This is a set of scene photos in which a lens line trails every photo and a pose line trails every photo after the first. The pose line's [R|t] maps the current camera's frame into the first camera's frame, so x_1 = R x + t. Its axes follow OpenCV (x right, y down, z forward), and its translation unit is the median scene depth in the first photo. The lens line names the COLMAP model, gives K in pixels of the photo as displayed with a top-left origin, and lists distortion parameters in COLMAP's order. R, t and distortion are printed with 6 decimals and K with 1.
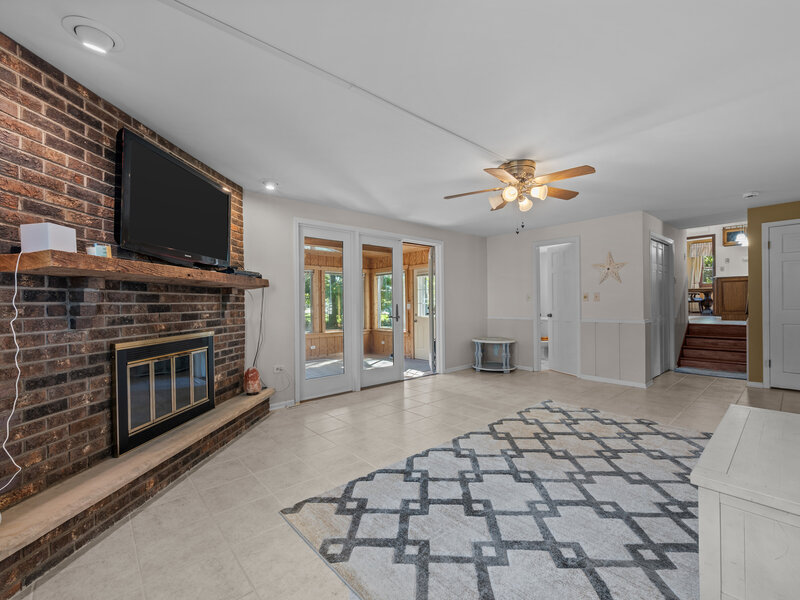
lens RADIAL K [[355.1, 0, 398.7], [0, 355.1, 301.0], [0, 0, 1]] dist [0.000085, 0.000329]
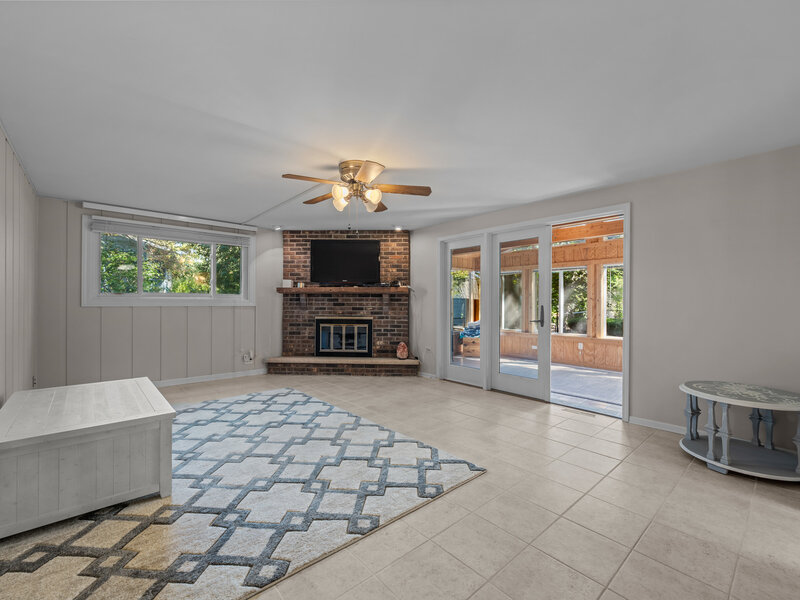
lens RADIAL K [[355.1, 0, 399.2], [0, 355.1, 300.9], [0, 0, 1]] dist [0.000085, 0.000329]
pose [[0.002392, 0.008315, -0.999963, 1.880403], [0.002059, 0.999963, 0.008320, -0.022505], [0.999995, -0.002079, 0.002375, 1.553120]]
